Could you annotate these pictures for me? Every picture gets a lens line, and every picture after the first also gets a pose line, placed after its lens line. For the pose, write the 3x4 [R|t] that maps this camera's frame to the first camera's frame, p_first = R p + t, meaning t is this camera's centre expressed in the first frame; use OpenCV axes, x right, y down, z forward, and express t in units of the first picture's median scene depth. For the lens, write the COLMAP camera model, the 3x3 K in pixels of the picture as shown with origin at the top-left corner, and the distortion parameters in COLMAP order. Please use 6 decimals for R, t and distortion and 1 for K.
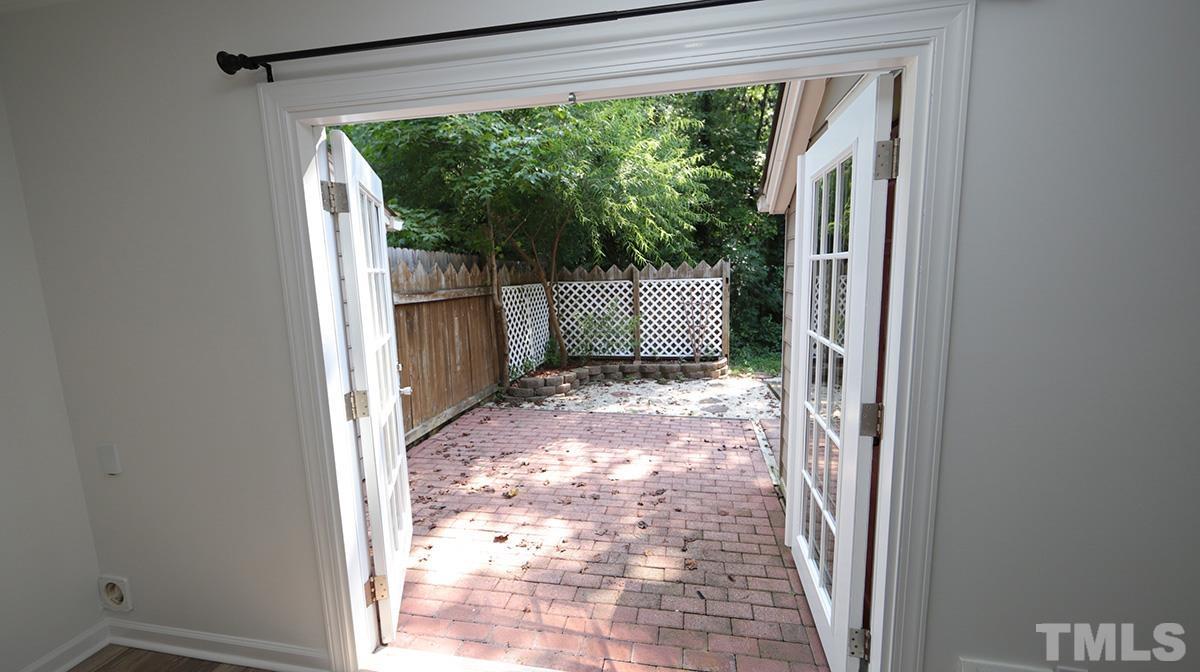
lens RADIAL K [[469.5, 0, 606.2], [0, 469.5, 335.1], [0, 0, 1]] dist [0.005630, -0.000037]
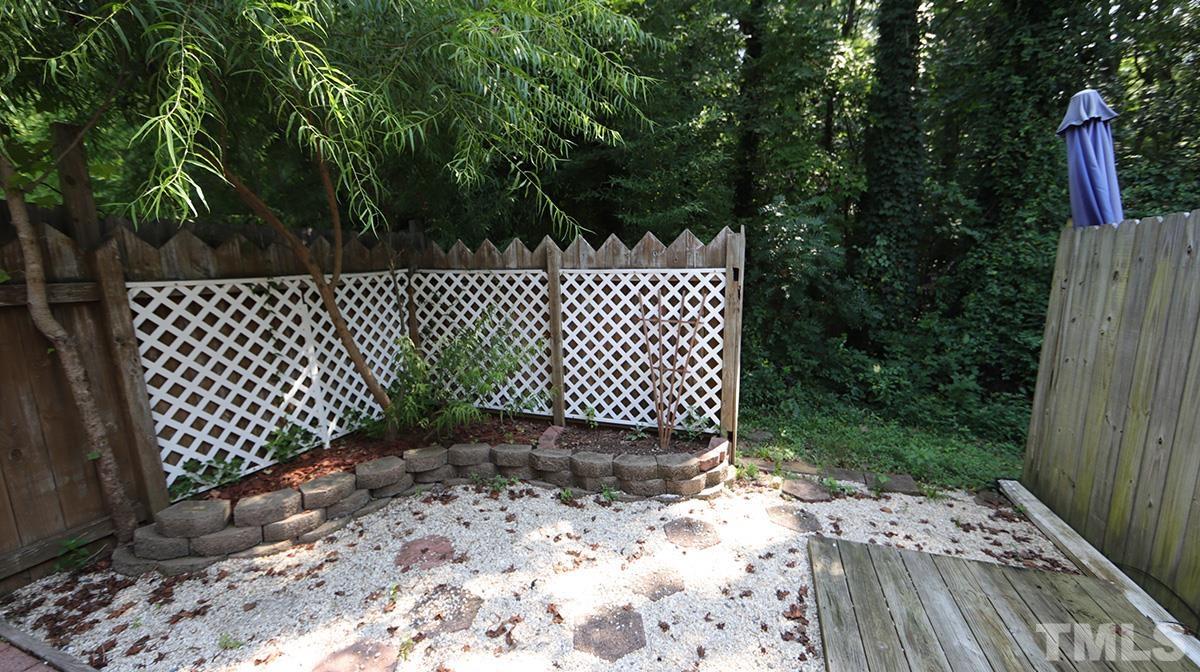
lens RADIAL K [[469.5, 0, 605.9], [0, 469.5, 335.7], [0, 0, 1]] dist [0.005630, -0.000037]
pose [[0.986747, 0.040135, -0.157225, 0.200449], [-0.034341, 0.998633, 0.039398, -0.068146], [0.158591, -0.033476, 0.986777, 0.512371]]
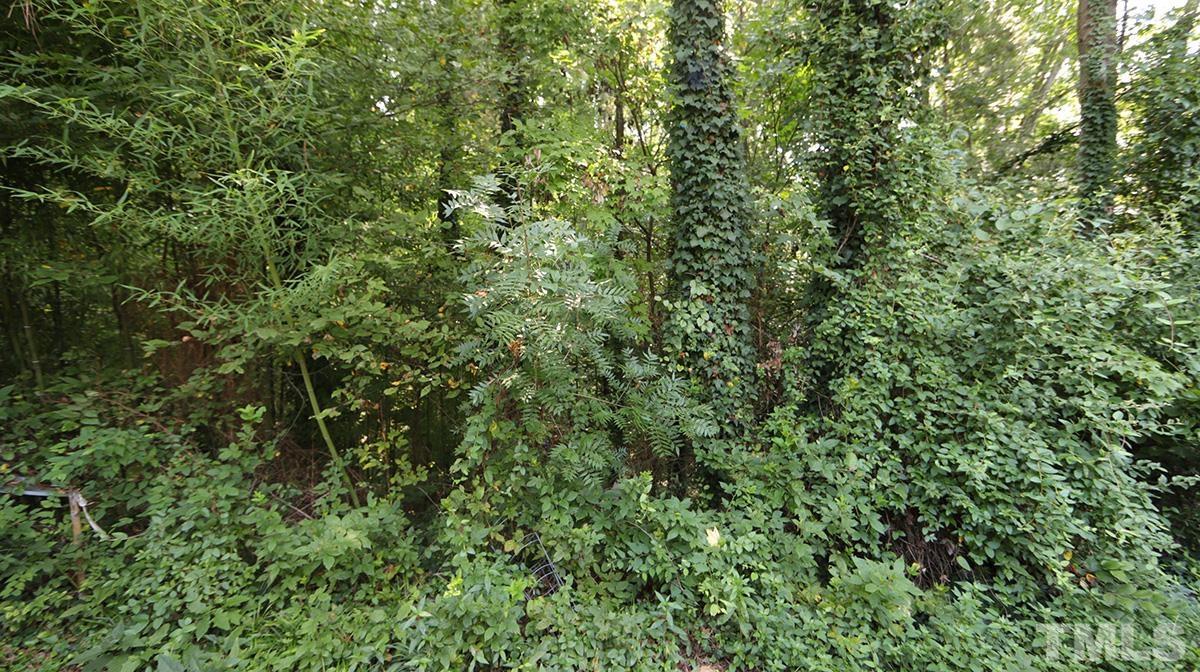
lens RADIAL K [[469.5, 0, 599.2], [0, 469.5, 335.7], [0, 0, 1]] dist [0.005630, -0.000037]
pose [[0.988466, 0.003437, 0.151404, 0.354271], [0.014148, 0.993275, -0.114910, -0.112905], [-0.150781, 0.115726, 0.981770, 0.921058]]
